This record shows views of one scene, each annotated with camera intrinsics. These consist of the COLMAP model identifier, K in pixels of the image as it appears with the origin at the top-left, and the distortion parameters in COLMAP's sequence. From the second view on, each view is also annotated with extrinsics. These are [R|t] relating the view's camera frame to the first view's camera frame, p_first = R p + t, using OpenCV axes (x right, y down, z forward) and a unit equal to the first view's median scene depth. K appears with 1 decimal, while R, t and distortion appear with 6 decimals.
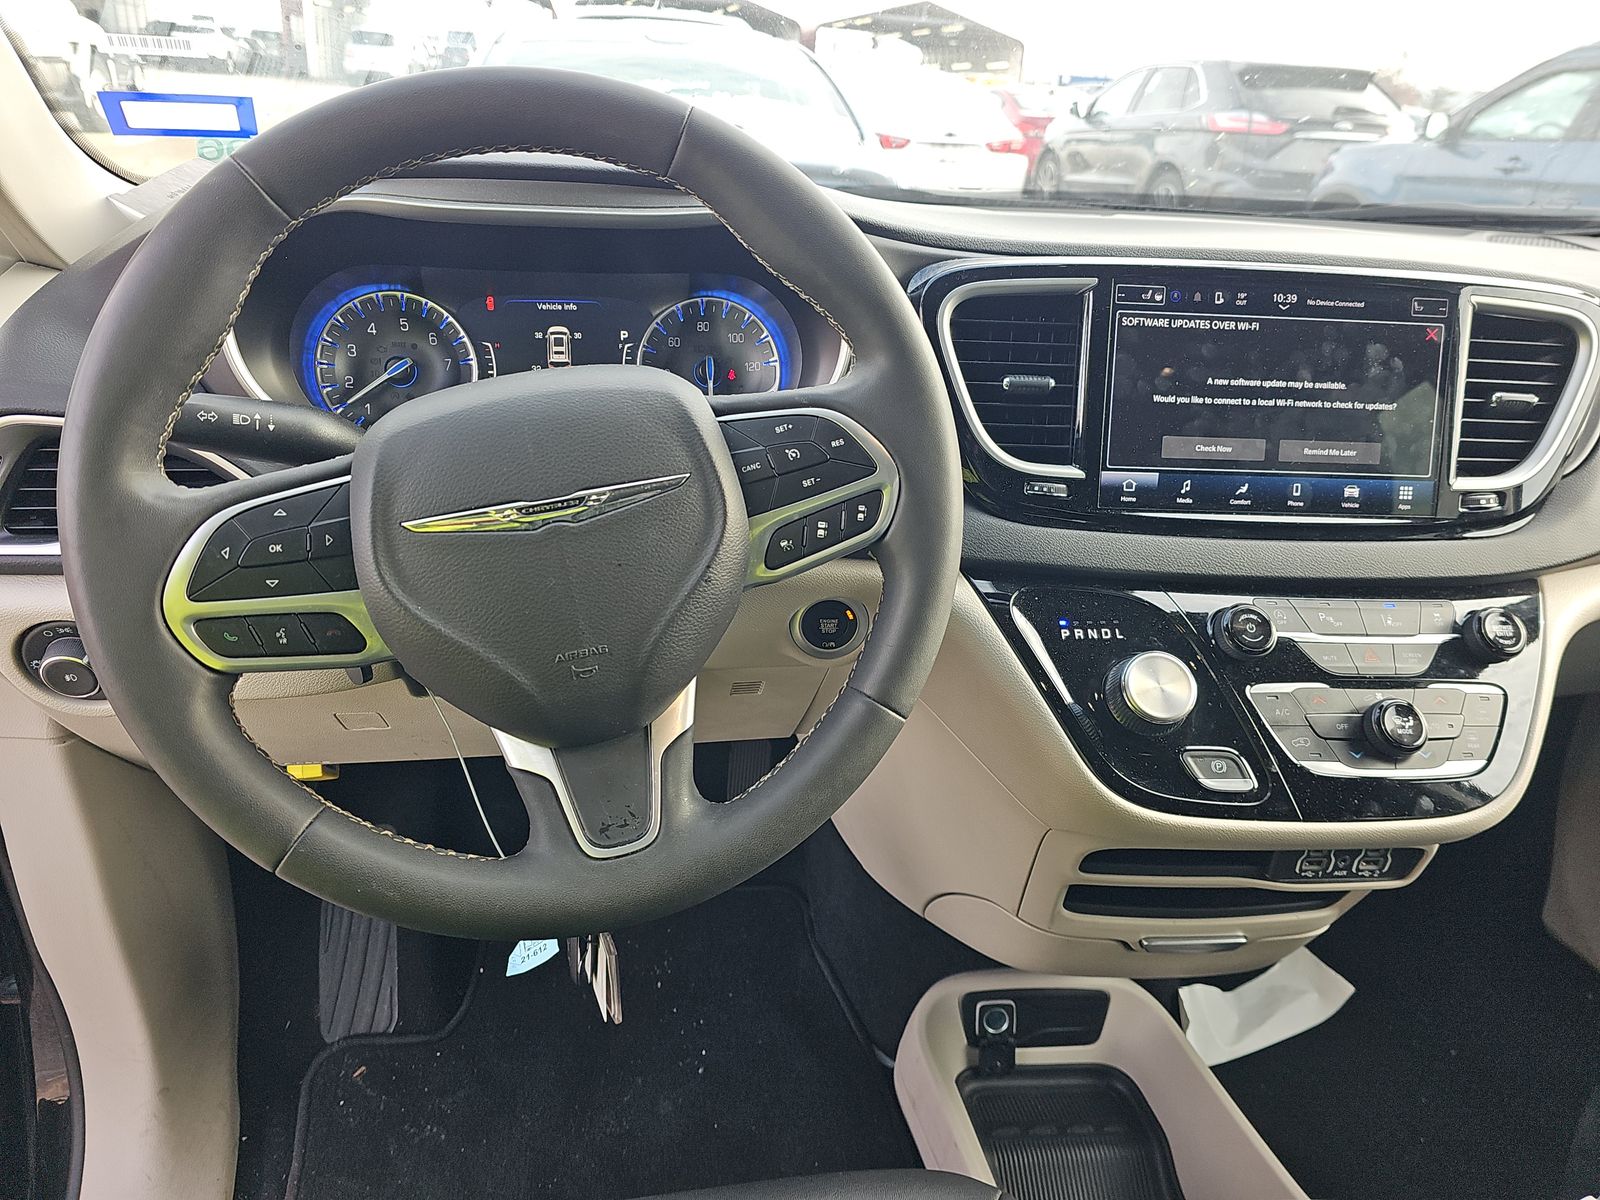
lens RADIAL K [[1075.5, 0, 793.1], [0, 1075.5, 608.8], [0, 0, 1]] dist [0.047677, -0.046007]
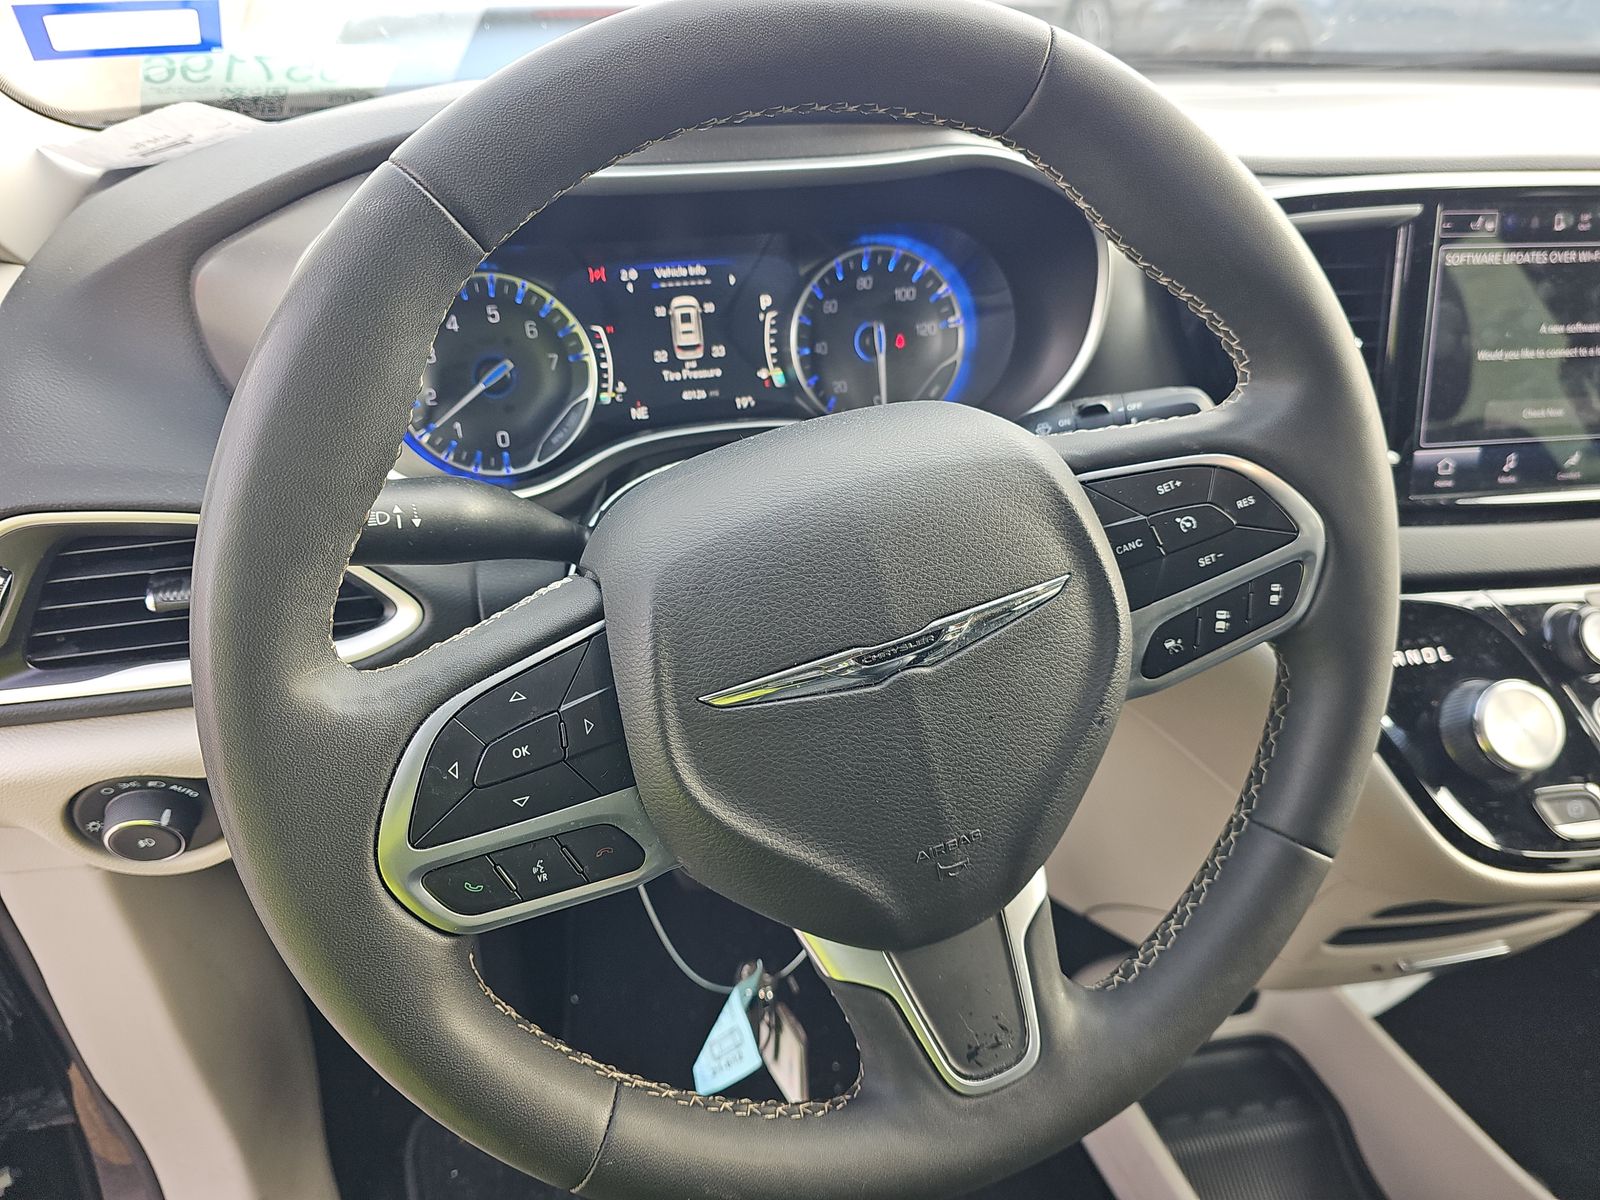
lens RADIAL K [[1075.5, 0, 793.1], [0, 1075.5, 614.8], [0, 0, 1]] dist [0.047677, -0.046007]
pose [[0.994520, -0.083787, 0.062522, -0.220437], [0.075160, 0.988731, 0.129468, -0.139290], [-0.072665, -0.124059, 0.989611, 0.209991]]
